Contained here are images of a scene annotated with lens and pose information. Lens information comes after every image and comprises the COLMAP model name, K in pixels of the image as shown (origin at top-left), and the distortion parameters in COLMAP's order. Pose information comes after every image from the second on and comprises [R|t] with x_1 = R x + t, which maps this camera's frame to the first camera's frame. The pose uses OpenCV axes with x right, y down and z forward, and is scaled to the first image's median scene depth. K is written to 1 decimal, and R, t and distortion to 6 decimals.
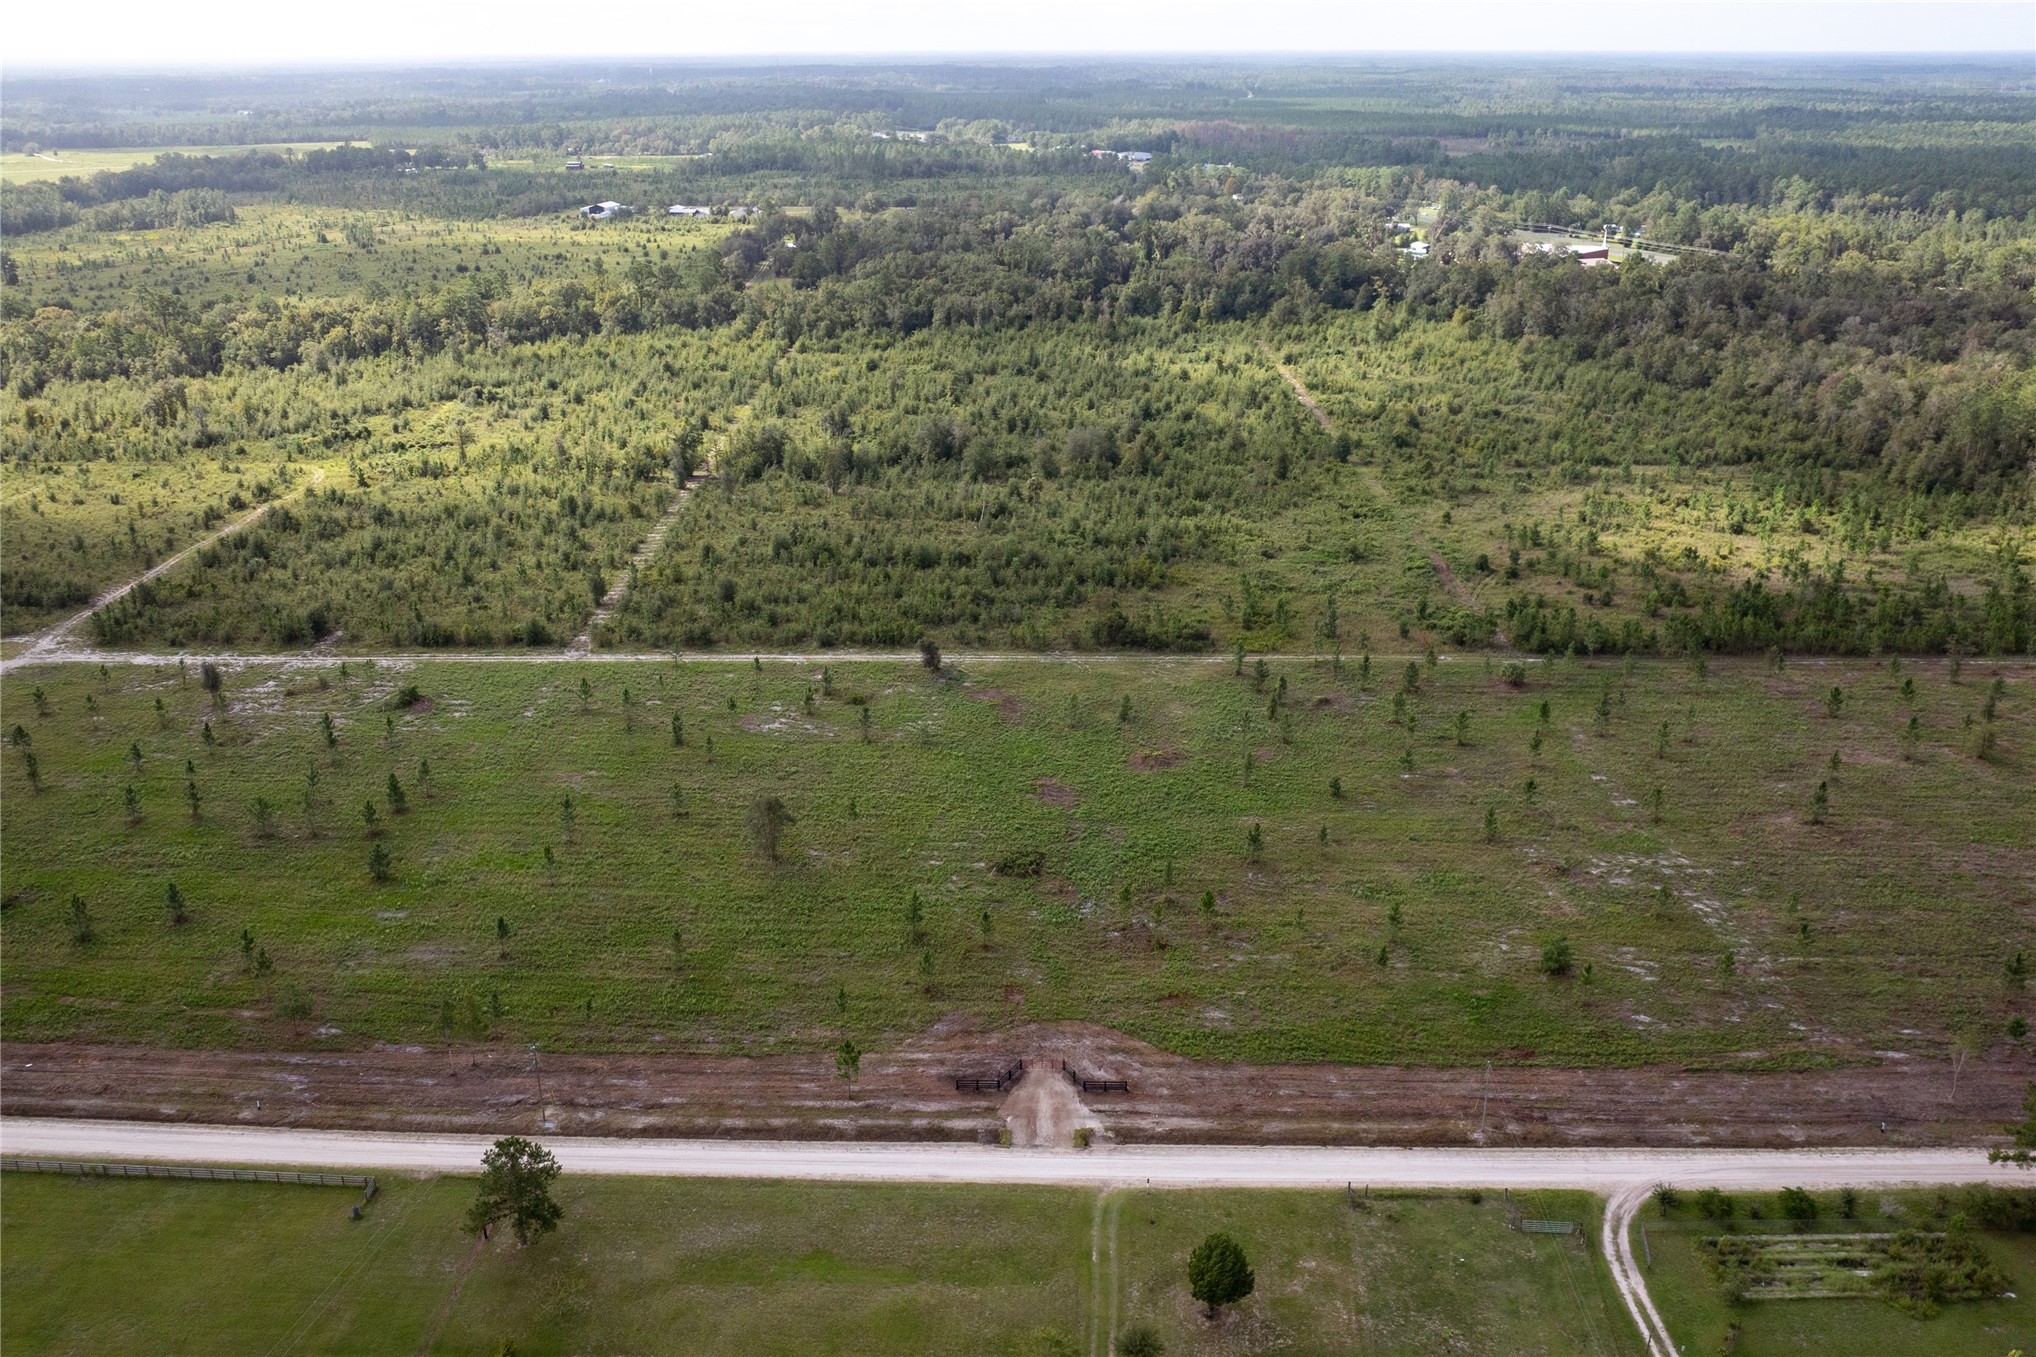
lens RADIAL K [[1413.3, 0, 1018.0], [0, 1413.3, 678.5], [0, 0, 1]] dist [-0.005648, -0.007137]
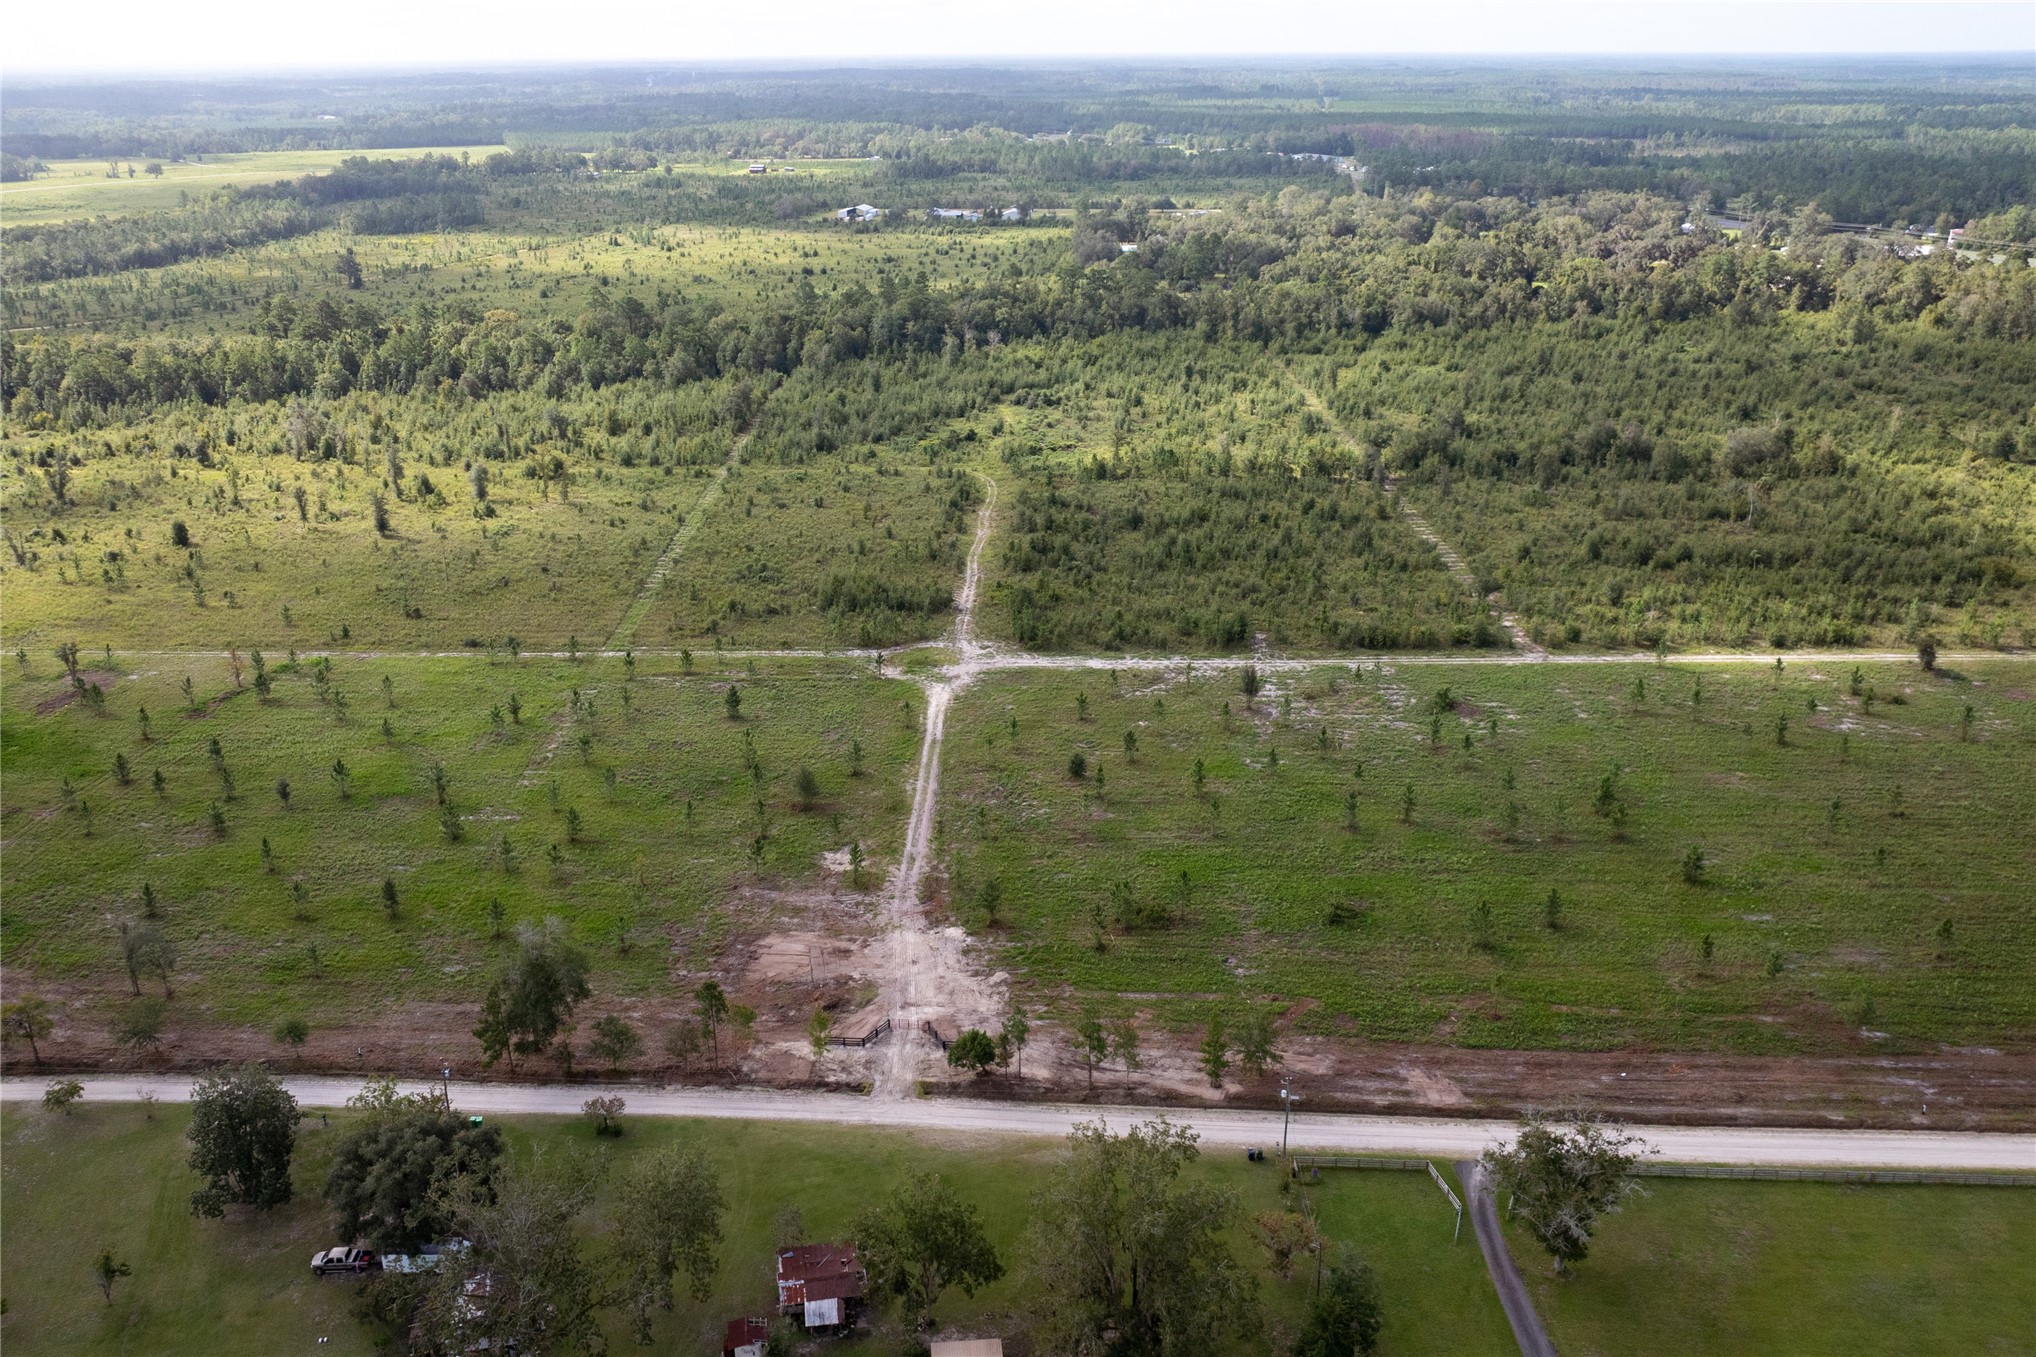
lens RADIAL K [[1390.2, 0, 1018.0], [0, 1390.2, 678.5], [0, 0, 1]] dist [0.000002, -0.007576]
pose [[0.999965, -0.004978, 0.006669, -0.332323], [0.004954, 0.999981, 0.003677, -0.003068], [-0.006687, -0.003644, 0.999971, 0.005407]]
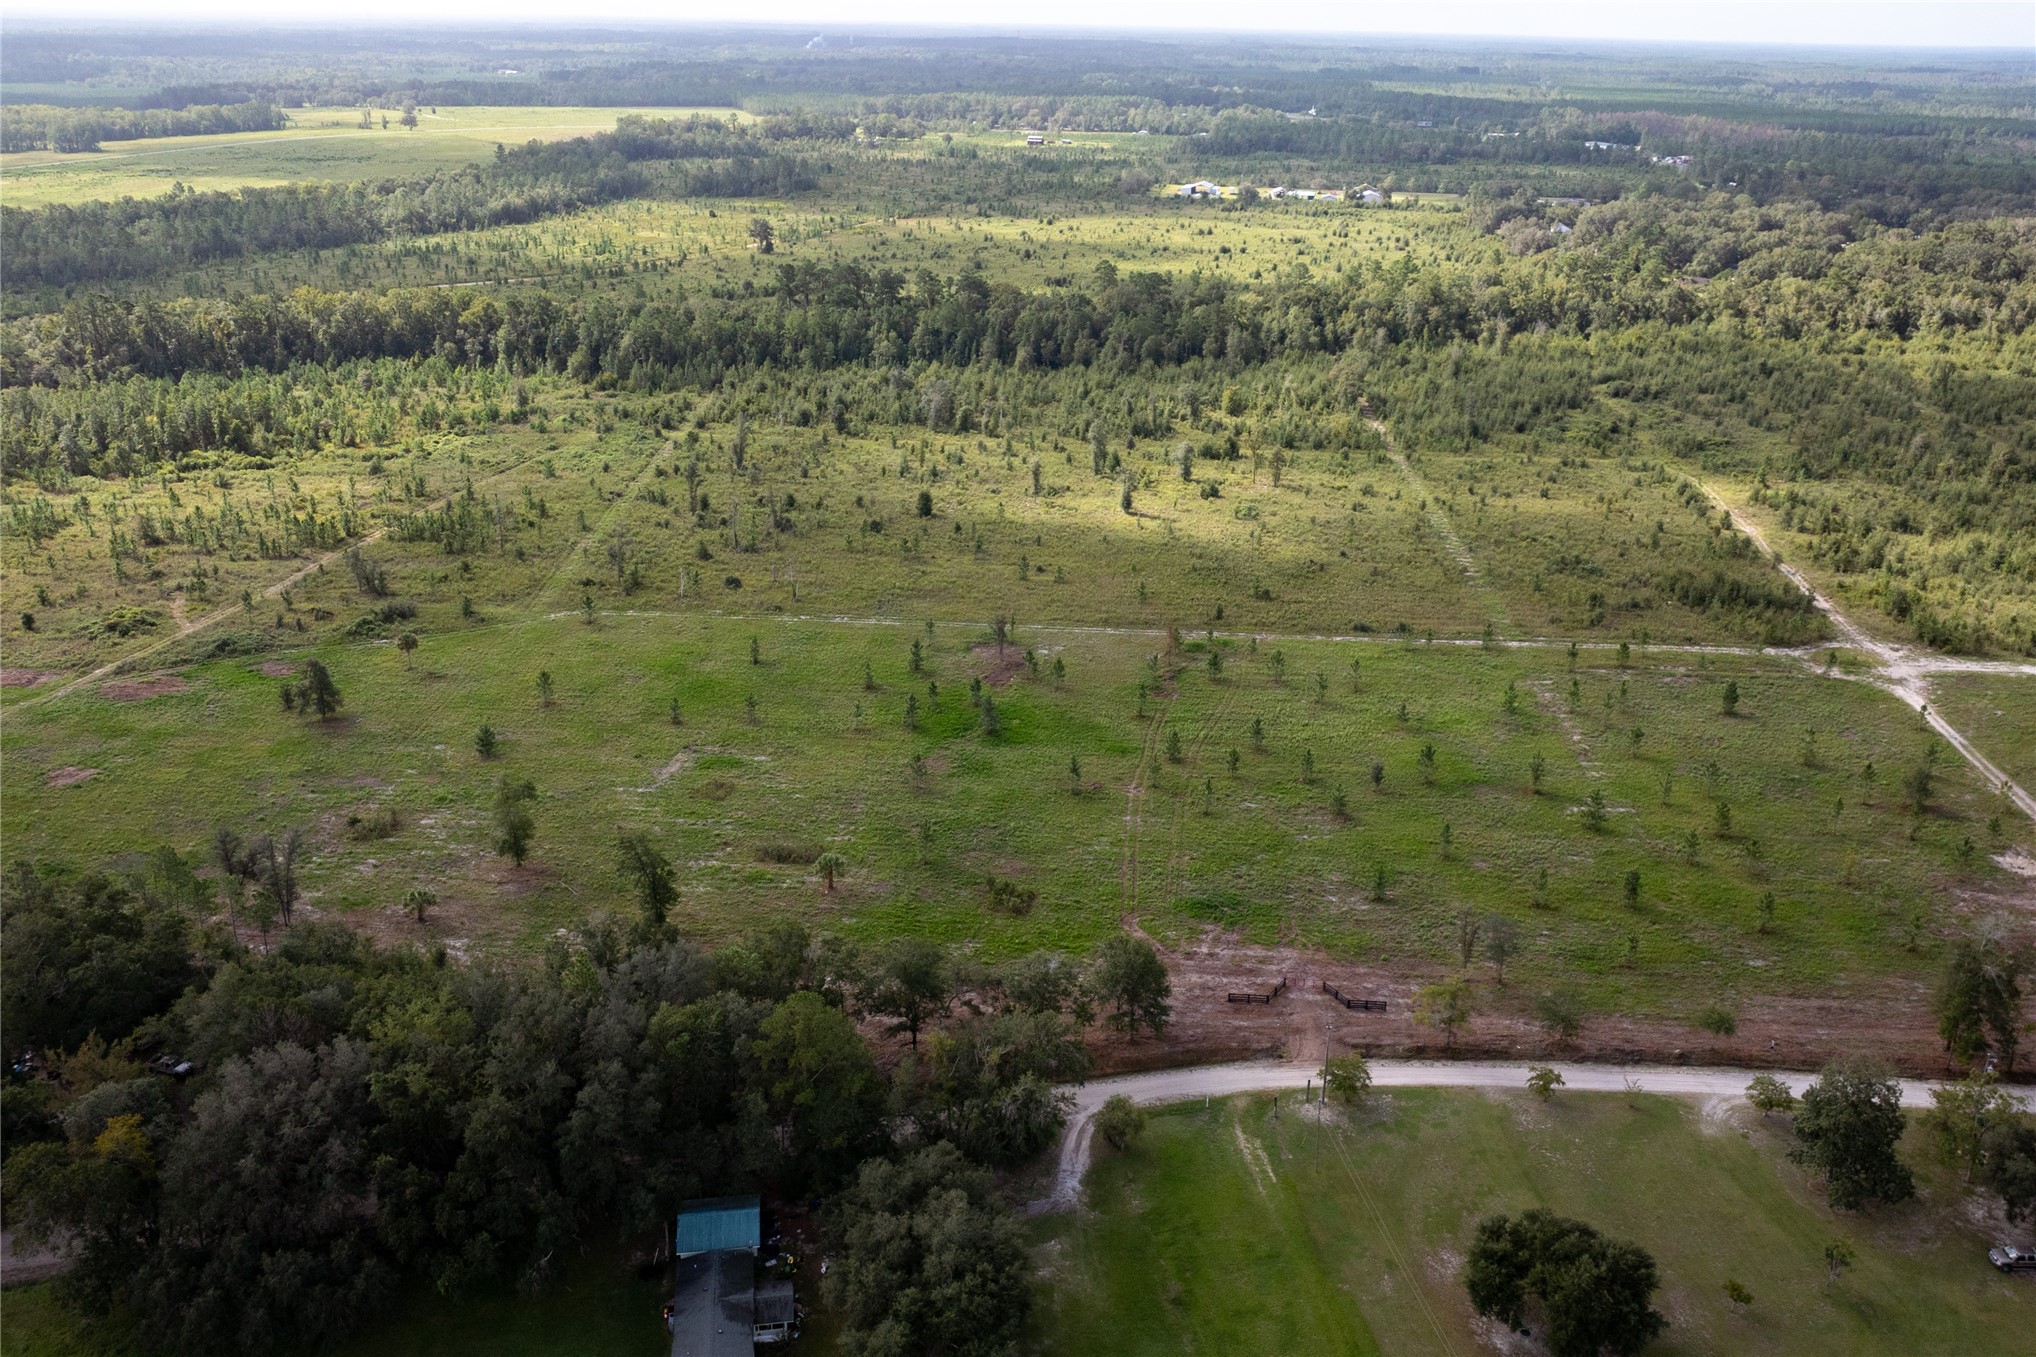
lens RADIAL K [[1390.2, 0, 1018.0], [0, 1390.2, 678.5], [0, 0, 1]] dist [0.000002, -0.007576]
pose [[0.999587, 0.028591, -0.002799, -0.760034], [-0.028522, 0.999348, 0.022158, -0.004627], [0.003431, -0.022069, 0.999751, 0.004705]]
